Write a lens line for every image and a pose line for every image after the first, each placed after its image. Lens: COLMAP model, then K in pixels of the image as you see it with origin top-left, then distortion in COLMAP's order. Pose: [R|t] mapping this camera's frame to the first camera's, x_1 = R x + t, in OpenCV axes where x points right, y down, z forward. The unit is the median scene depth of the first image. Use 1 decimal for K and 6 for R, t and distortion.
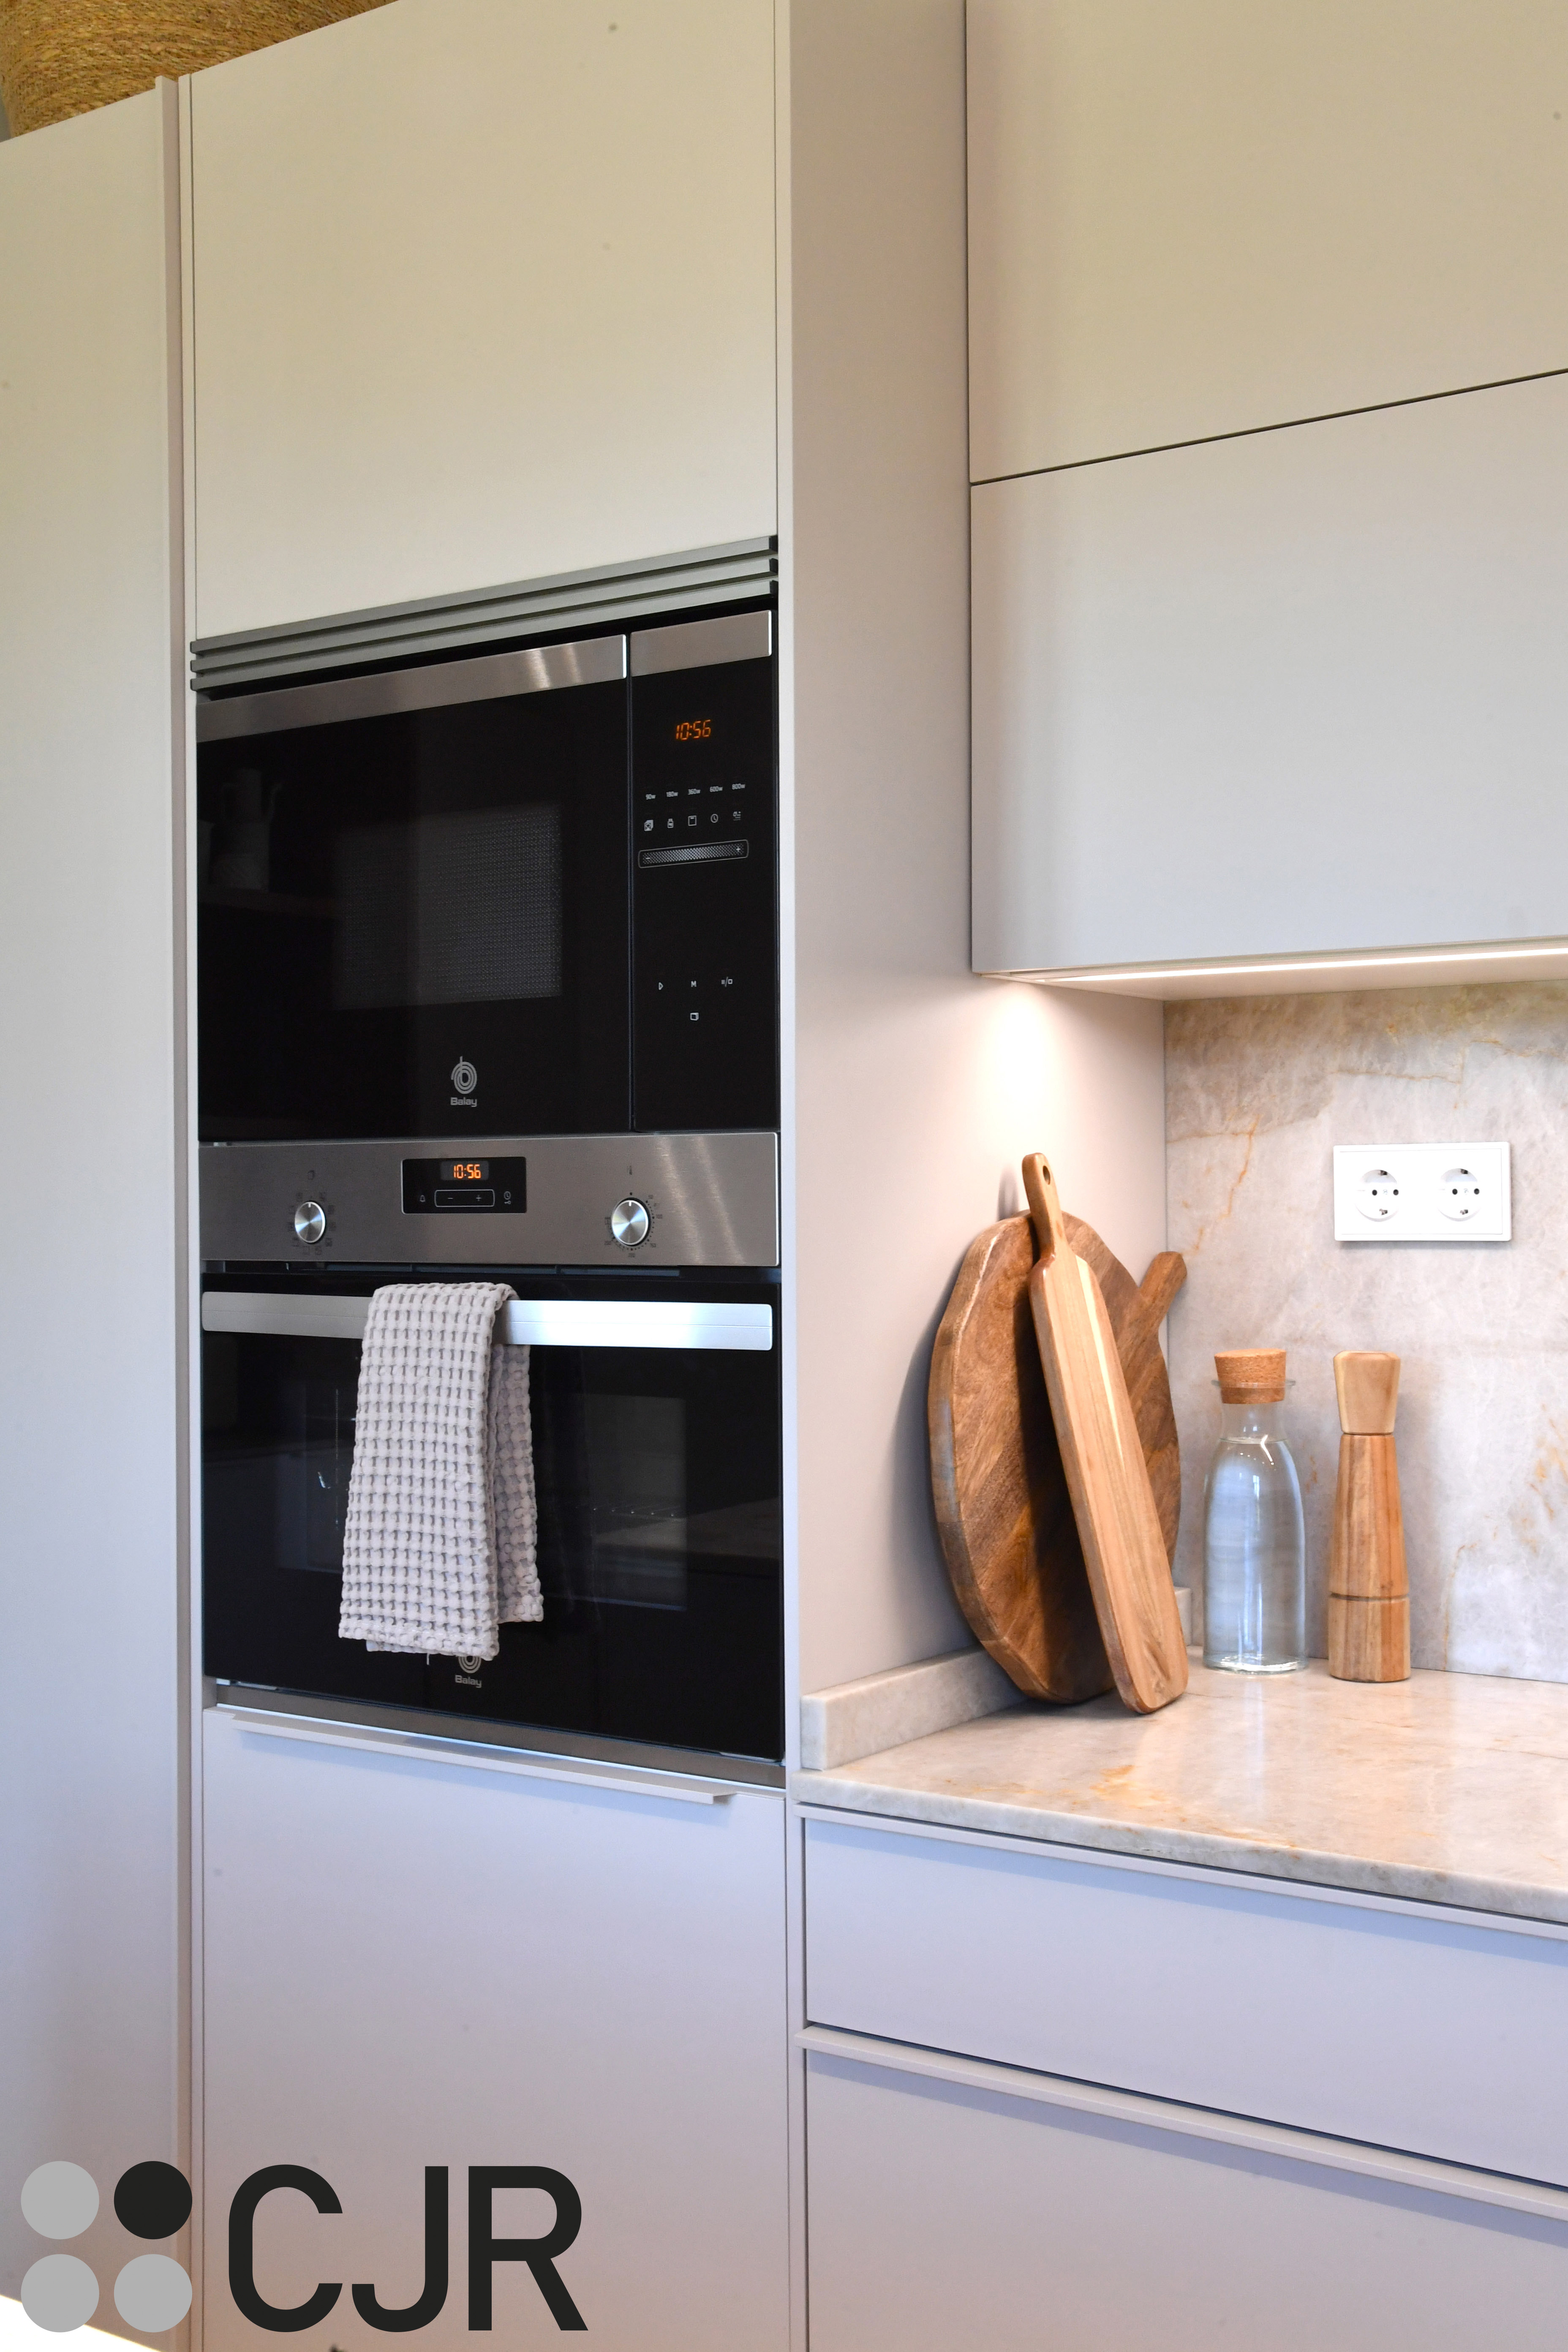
lens RADIAL K [[2490.8, 0, 731.8], [0, 2490.8, 1222.3], [0, 0, 1]] dist [0.006556, 0.000000]
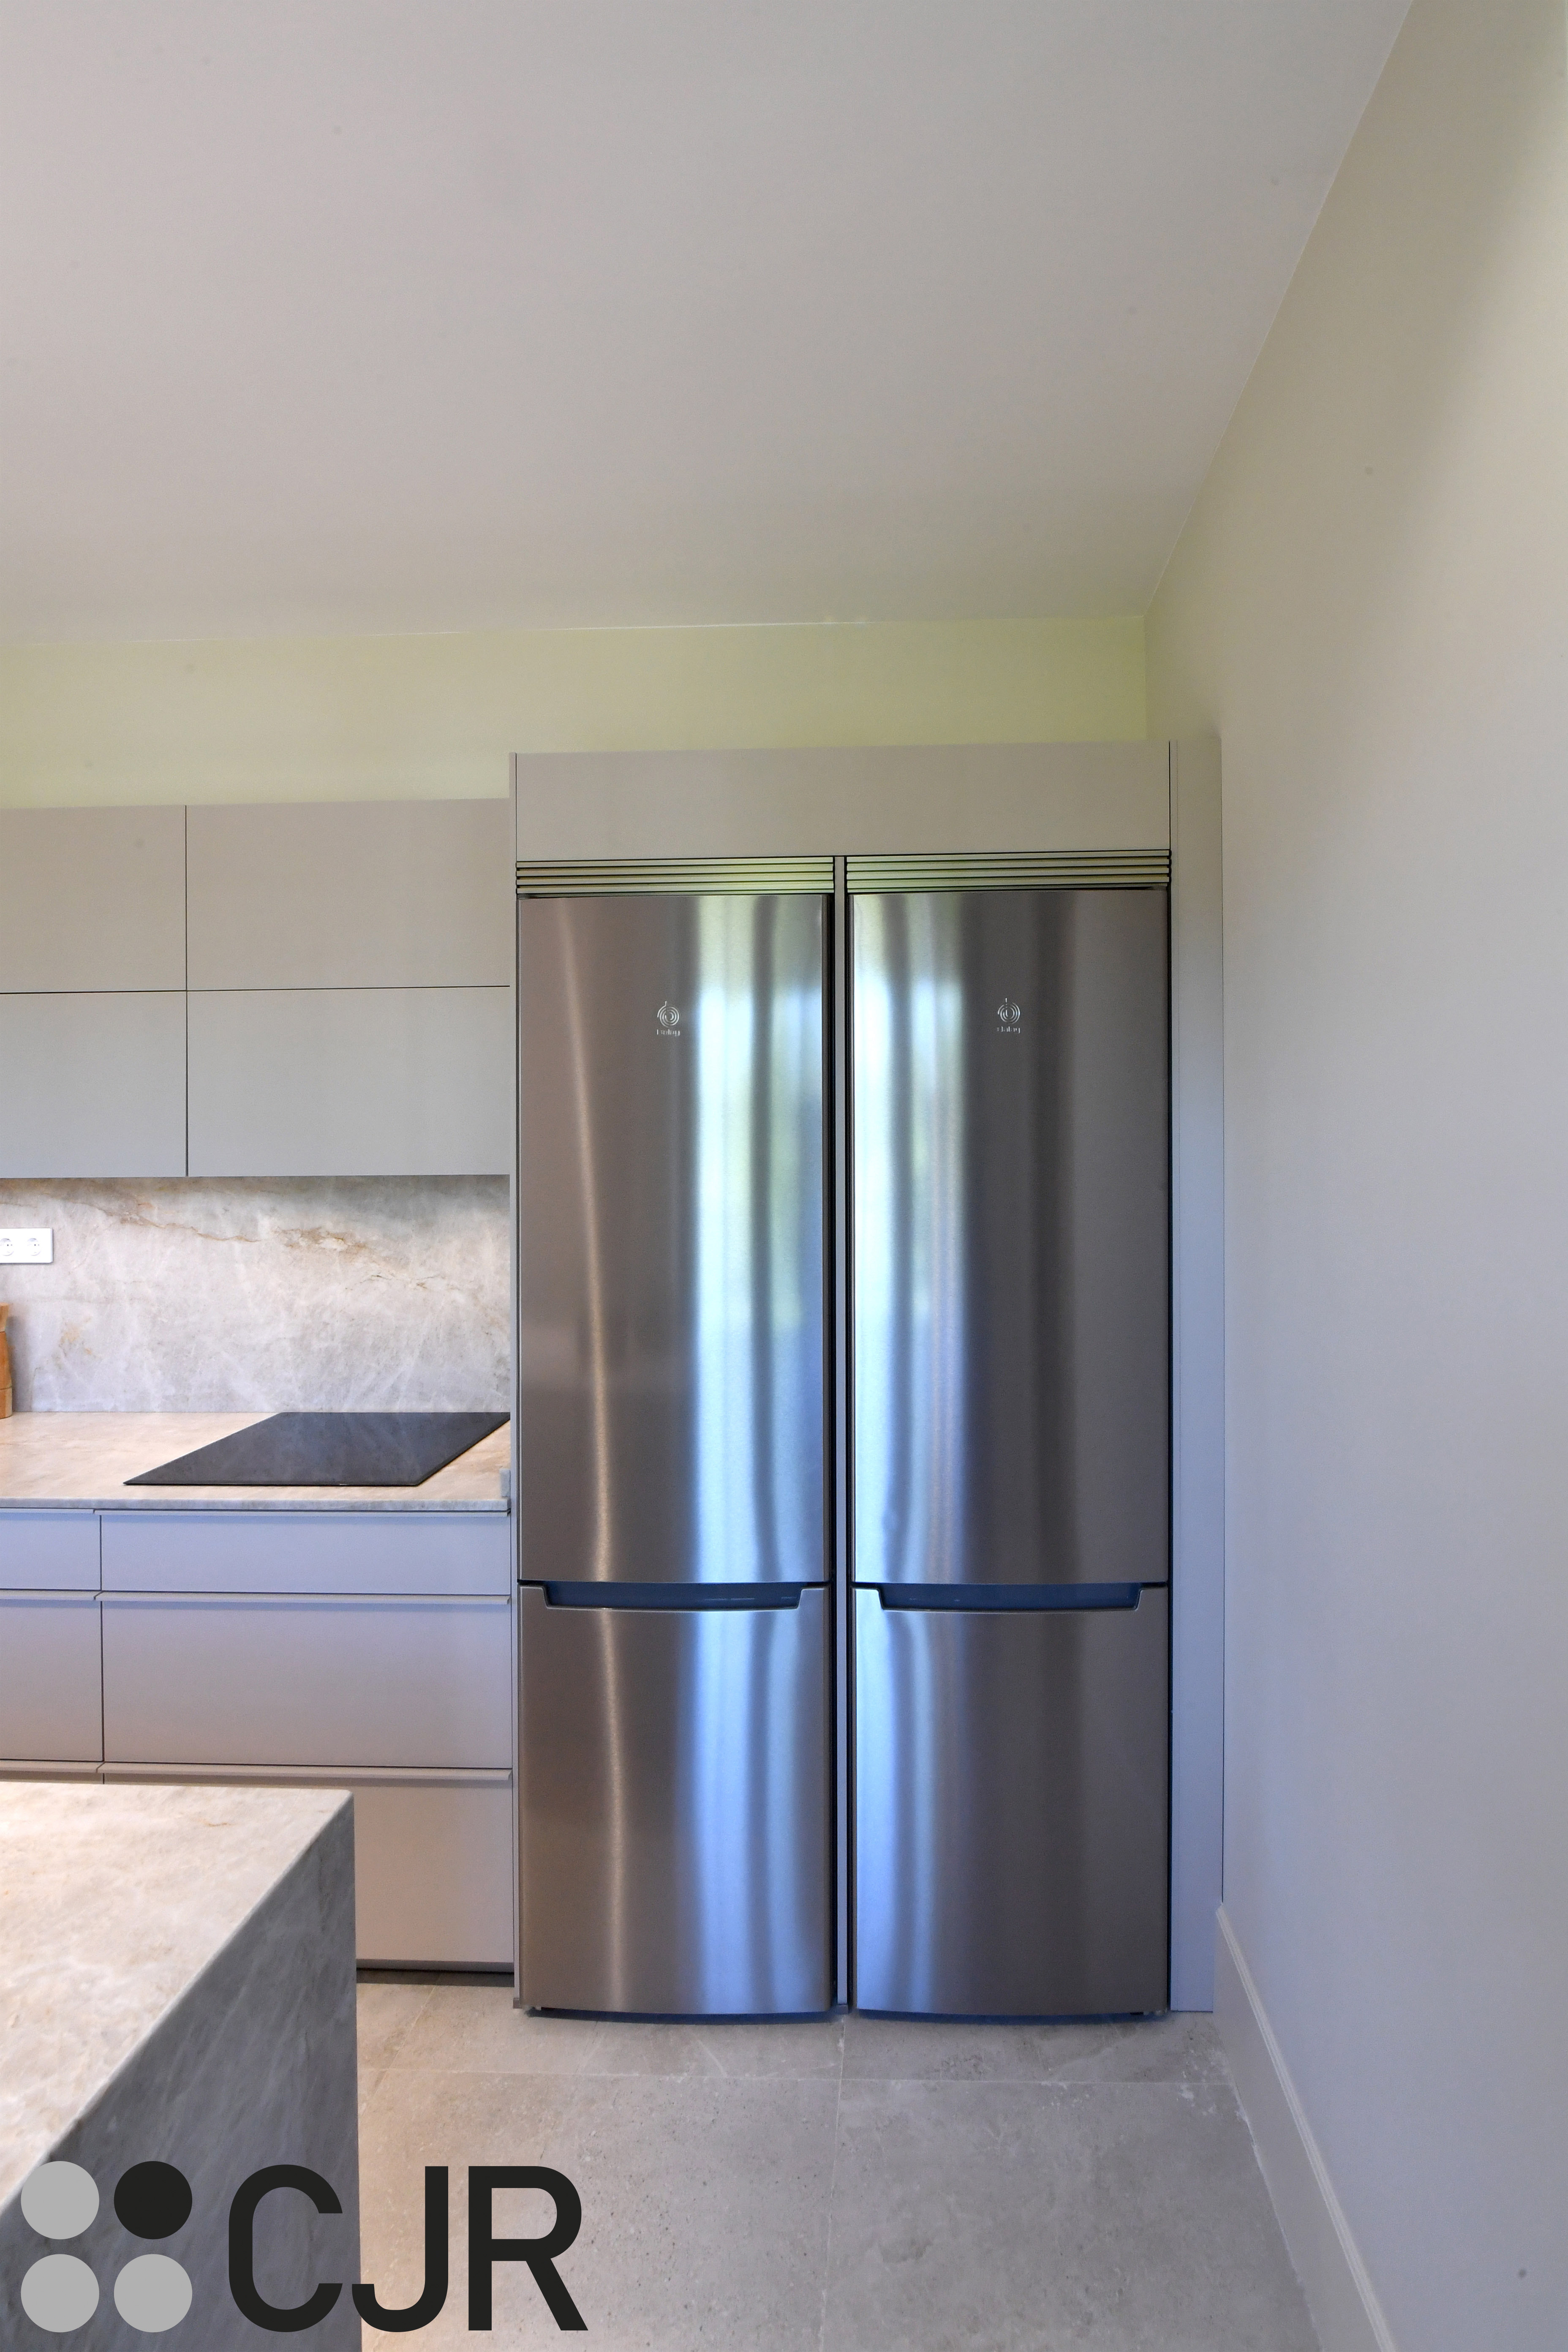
lens RADIAL K [[1049.7, 0, 864.6], [0, 1049.7, 1152.7], [0, 0, 1]] dist [-0.007608, -0.002847]
pose [[0.853240, 0.013453, 0.521345, 0.522744], [0.008238, 0.999195, -0.039266, -0.070280], [-0.521453, 0.037798, 0.852442, -0.596454]]
